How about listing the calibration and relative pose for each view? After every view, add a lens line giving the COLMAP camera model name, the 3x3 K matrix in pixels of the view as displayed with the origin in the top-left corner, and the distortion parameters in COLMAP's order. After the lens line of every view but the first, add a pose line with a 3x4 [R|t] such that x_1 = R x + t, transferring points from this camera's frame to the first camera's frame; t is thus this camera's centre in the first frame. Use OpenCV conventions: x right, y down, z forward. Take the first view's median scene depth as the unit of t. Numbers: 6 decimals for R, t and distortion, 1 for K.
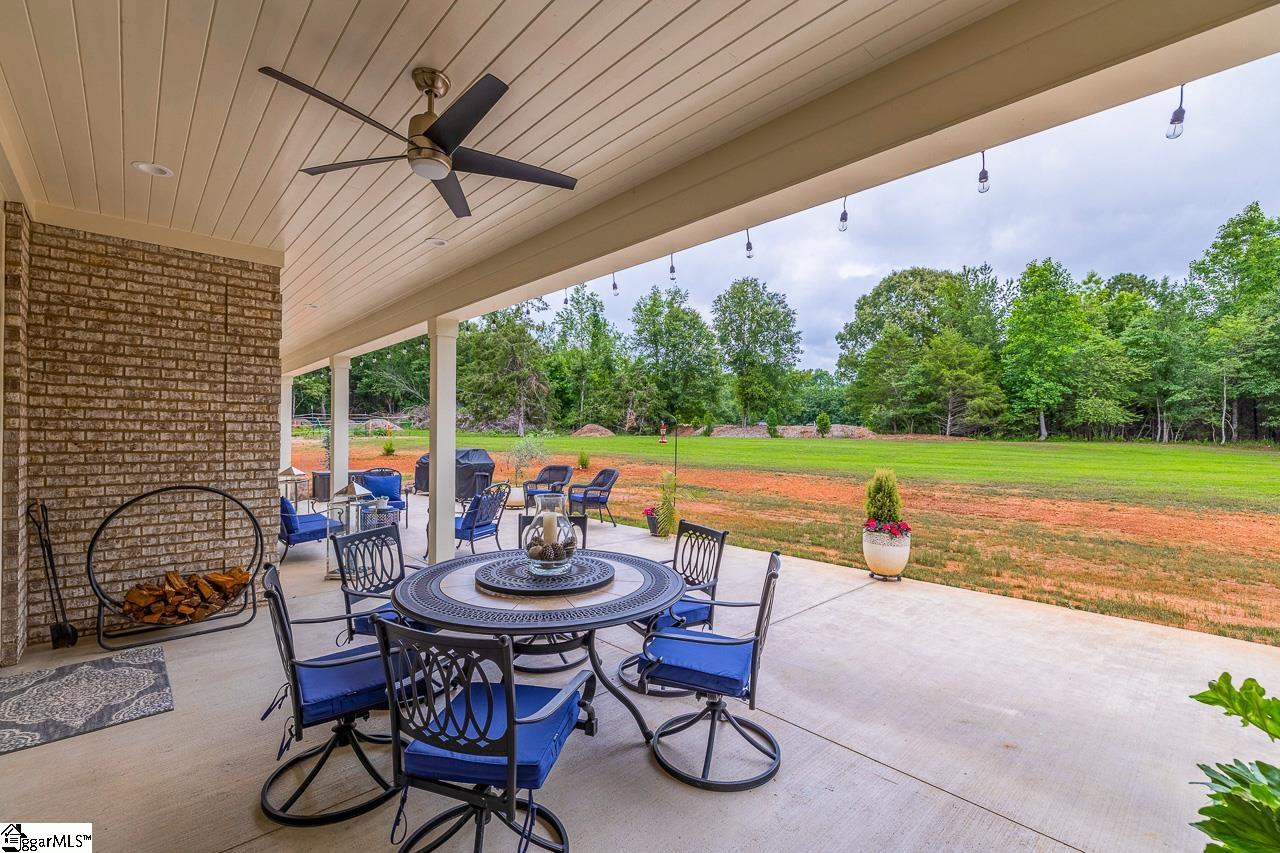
lens RADIAL K [[543.7, 0, 646.7], [0, 543.7, 431.0], [0, 0, 1]] dist [-0.000212, 0.000108]
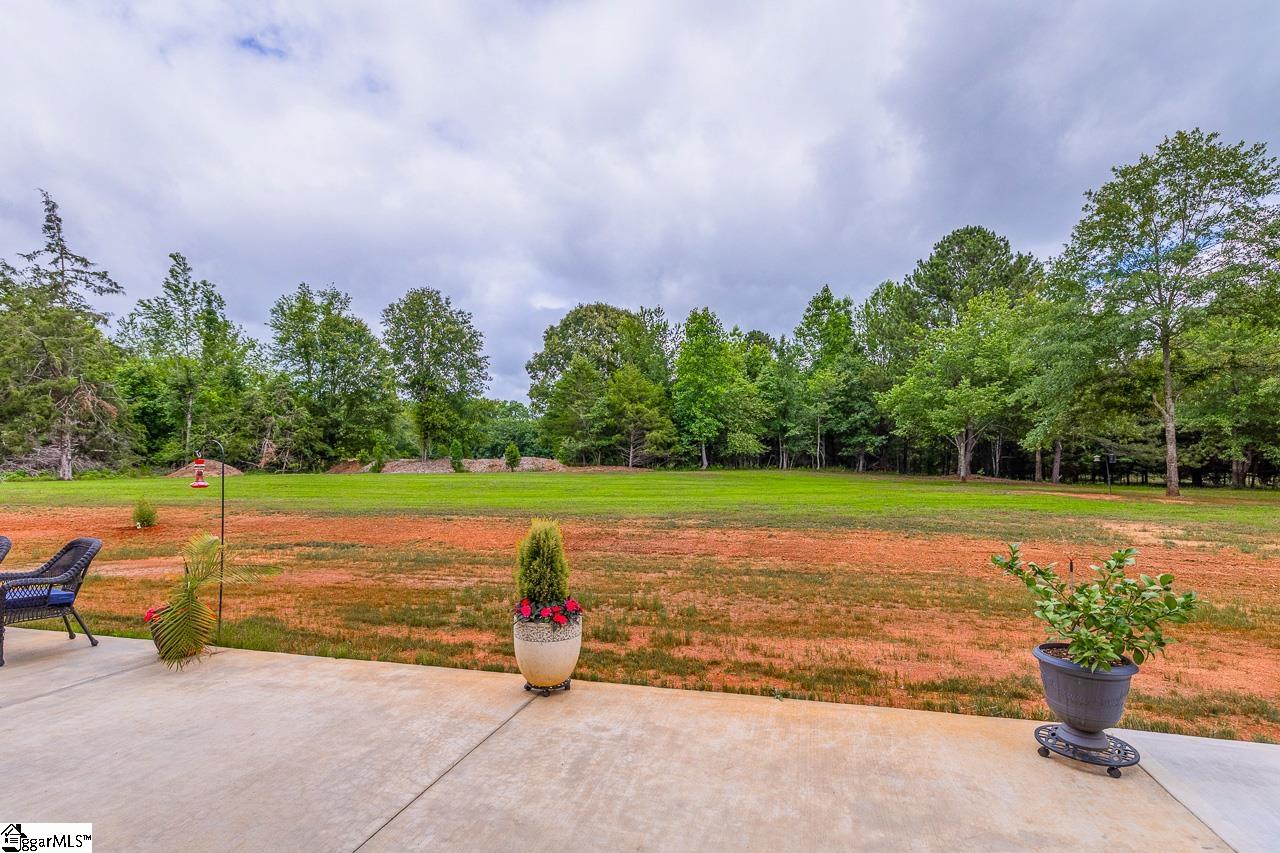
lens RADIAL K [[543.7, 0, 646.7], [0, 543.7, 431.0], [0, 0, 1]] dist [-0.000212, 0.000108]
pose [[0.859866, 0.016161, 0.510265, 0.050479], [0.015716, 0.998187, -0.058099, 0.000944], [-0.510278, 0.057977, 0.858053, 0.090326]]
